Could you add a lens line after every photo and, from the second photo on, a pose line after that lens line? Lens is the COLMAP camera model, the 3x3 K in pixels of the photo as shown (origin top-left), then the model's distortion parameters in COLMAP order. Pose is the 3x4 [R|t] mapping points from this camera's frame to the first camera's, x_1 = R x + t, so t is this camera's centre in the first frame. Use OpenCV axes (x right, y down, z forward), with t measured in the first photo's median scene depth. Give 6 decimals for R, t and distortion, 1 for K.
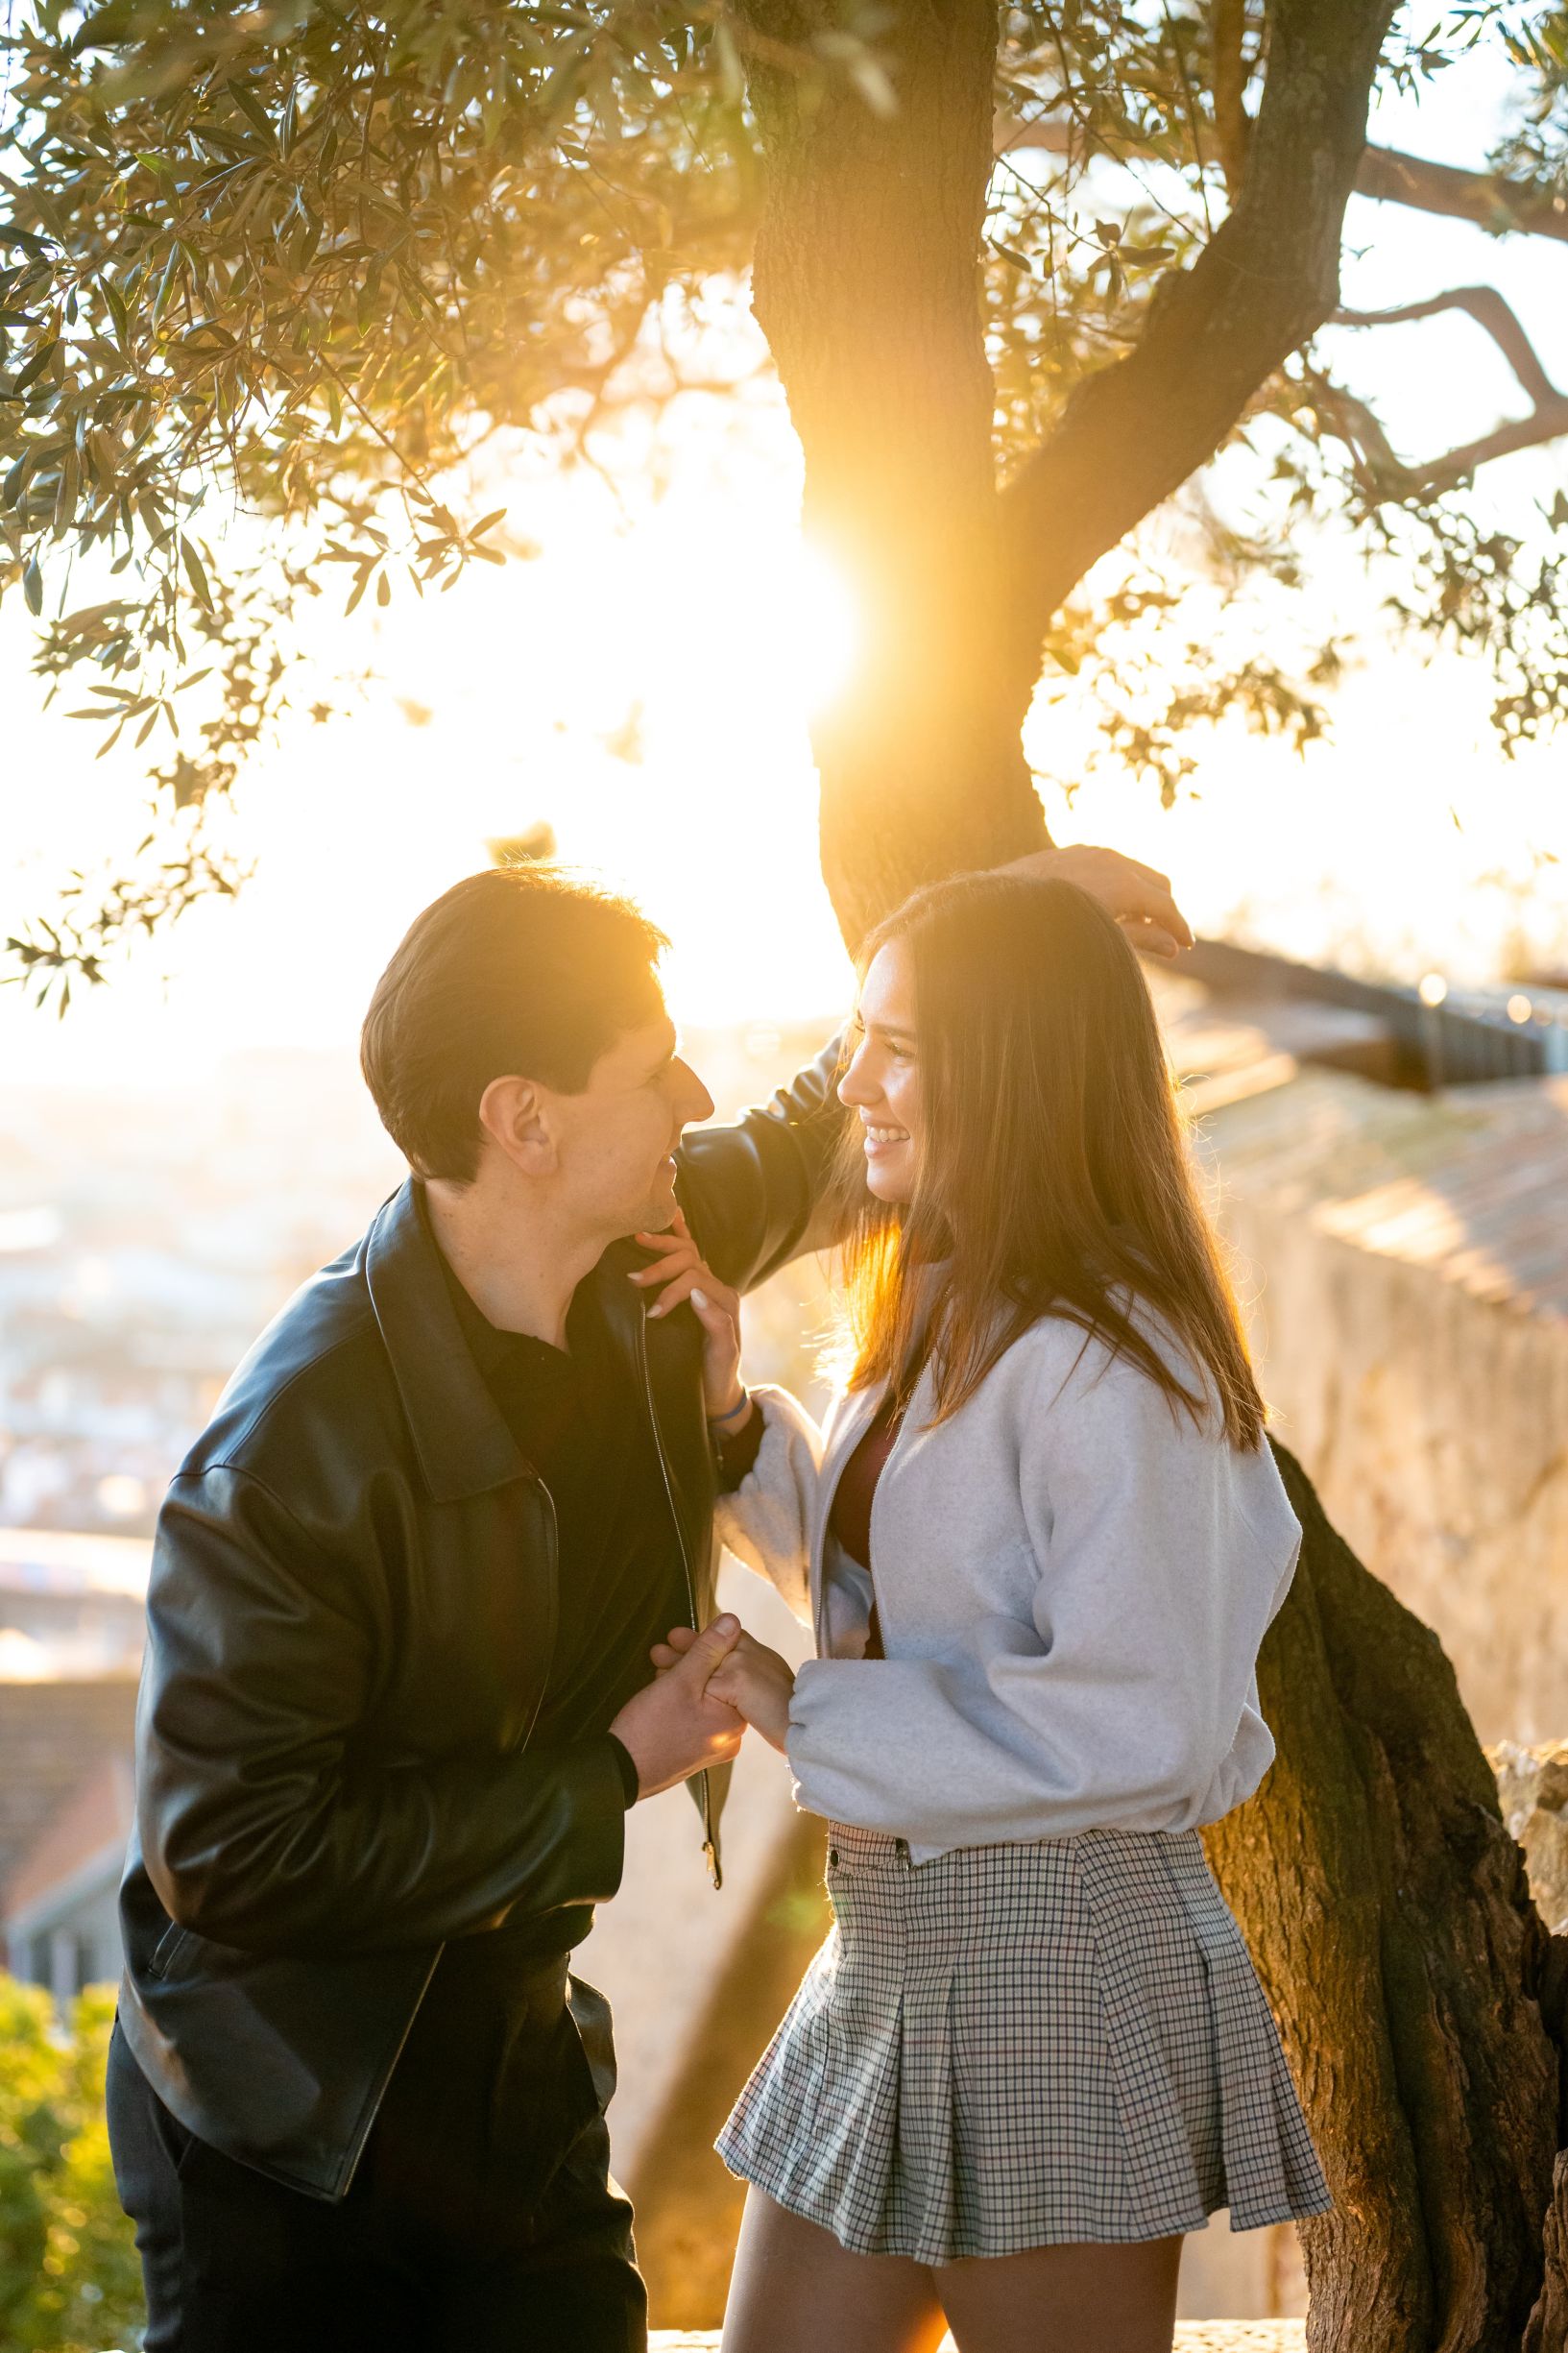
lens RADIAL K [[2361.4, 0, 768.0], [0, 2361.4, 1207.4], [0, 0, 1]] dist [-0.008448, 0.001643]
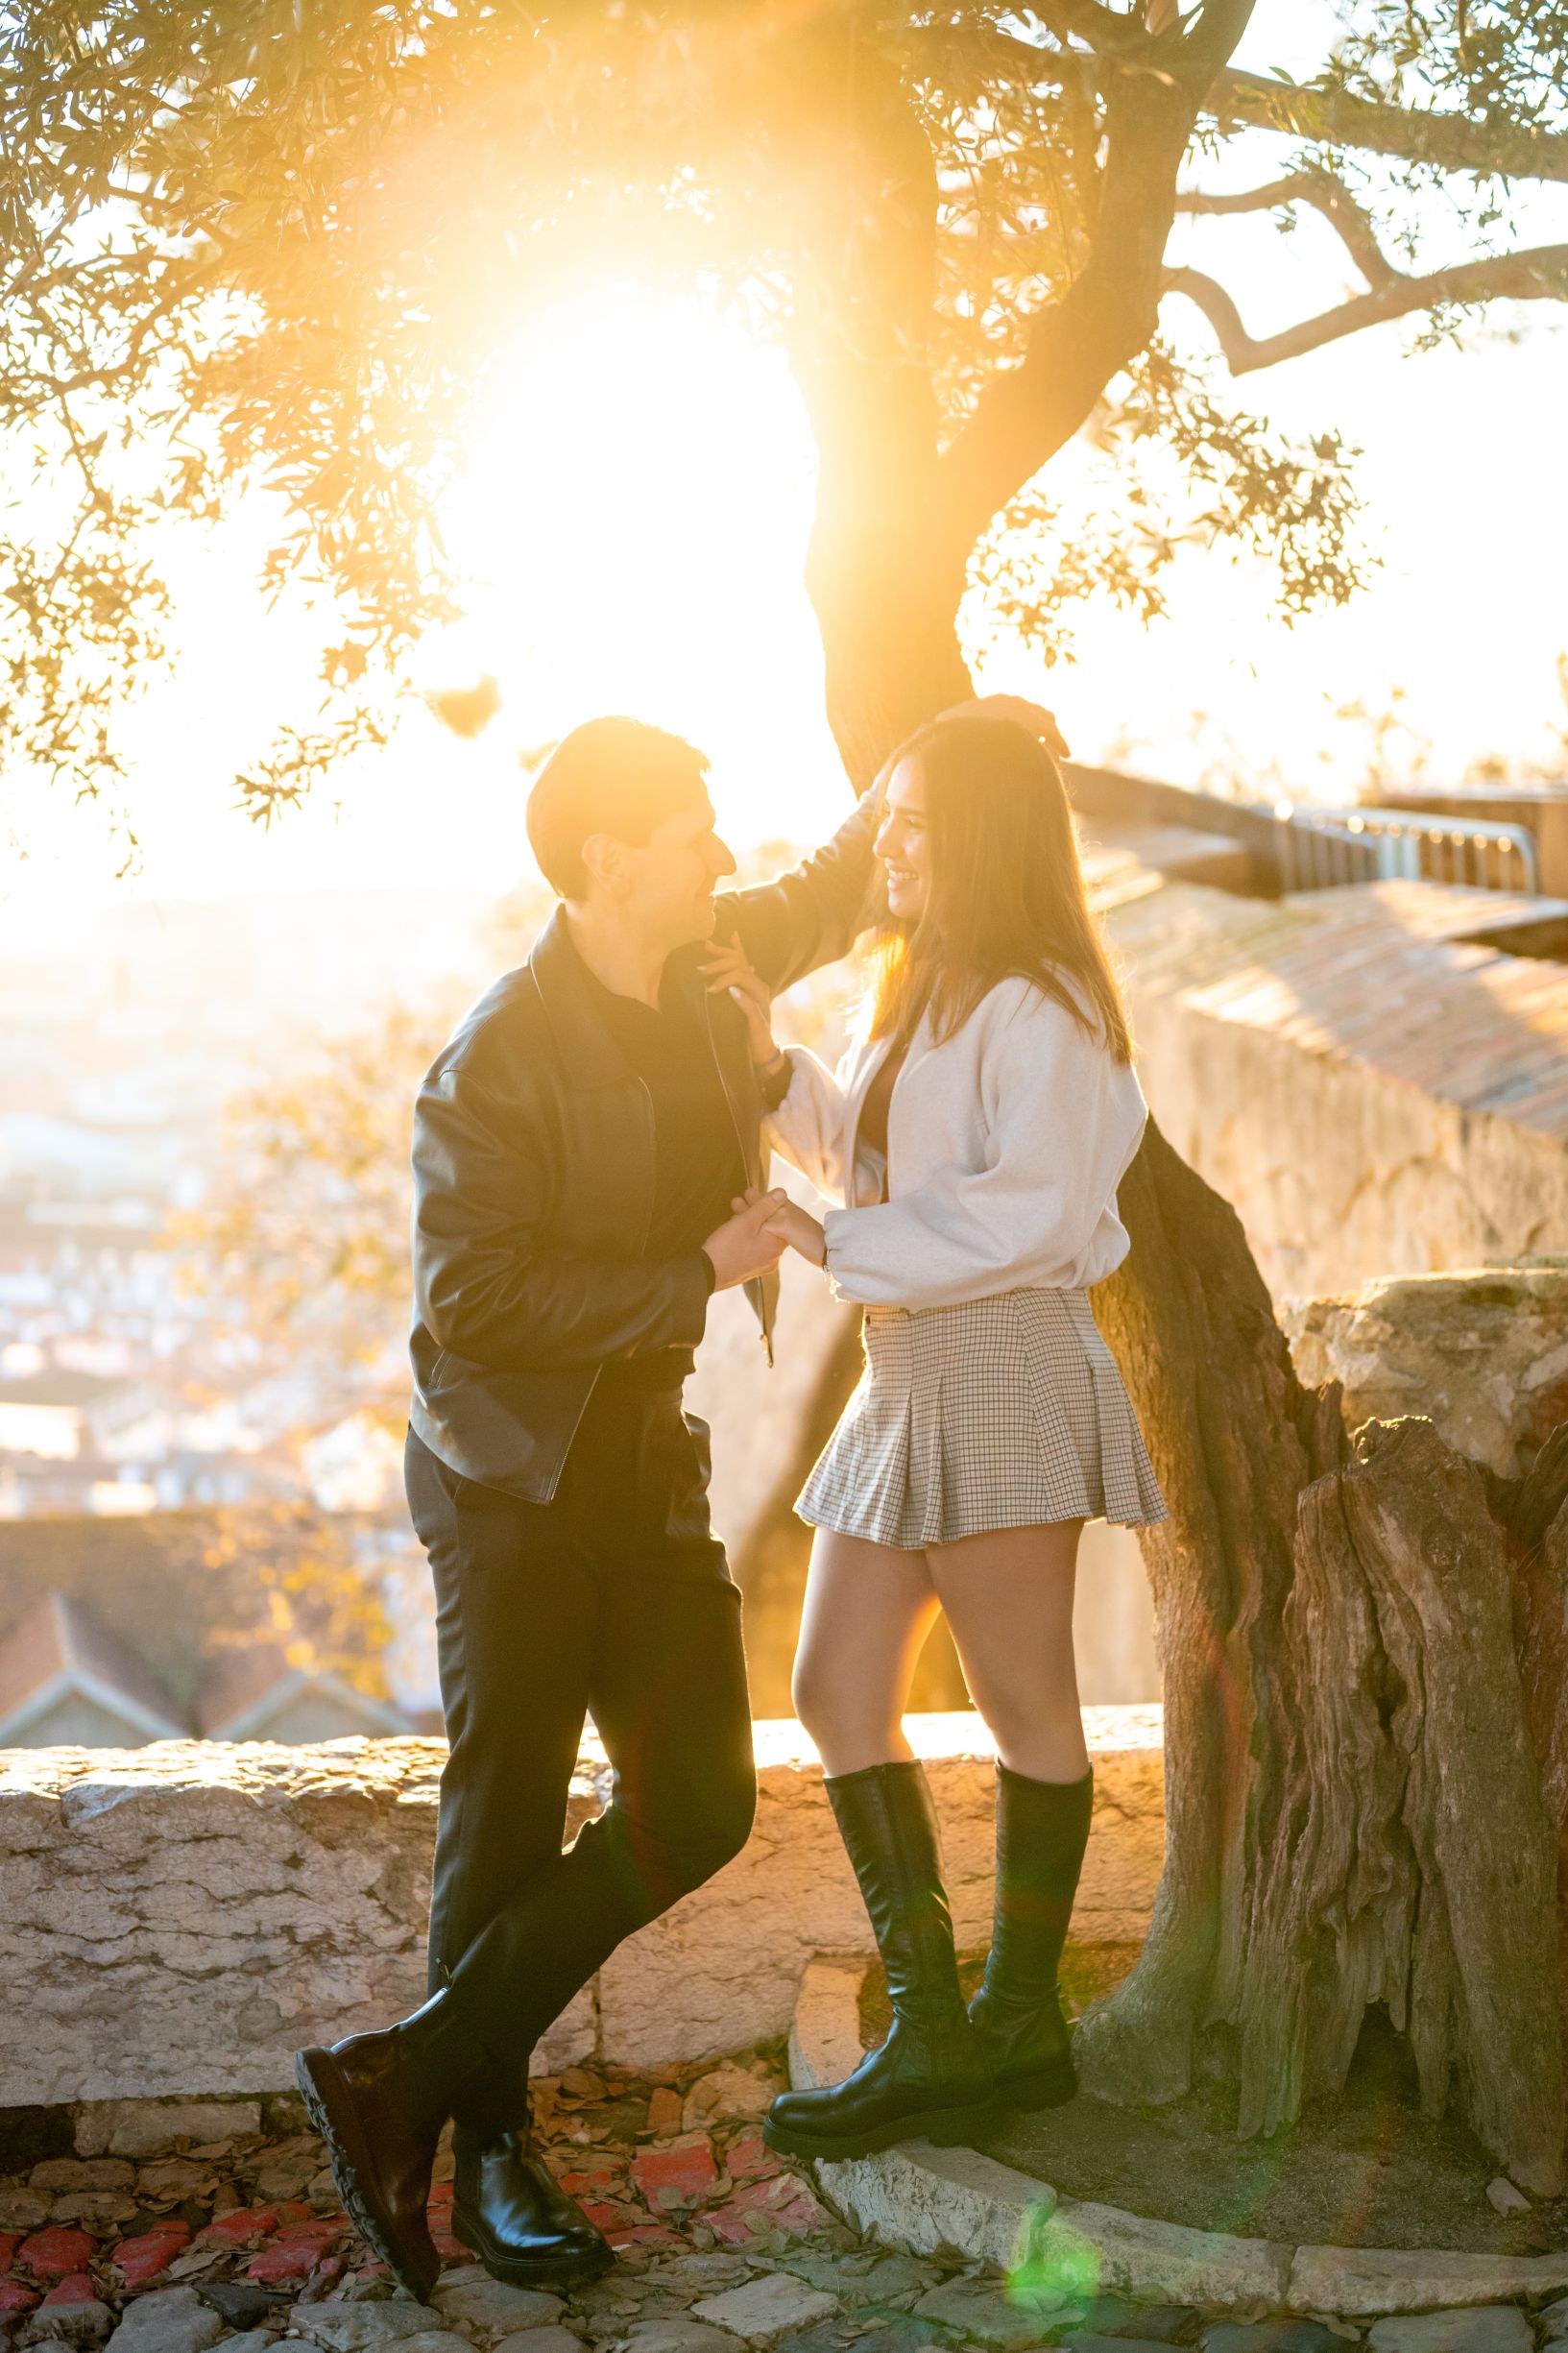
lens RADIAL K [[2513.1, 0, 786.7], [0, 2513.1, 1225.7], [0, 0, 1]] dist [0.006226, -0.002410]
pose [[0.997781, -0.030015, 0.059430, -0.084193], [0.026253, 0.997662, 0.063093, 0.061784], [-0.061185, -0.061393, 0.996237, -0.489548]]
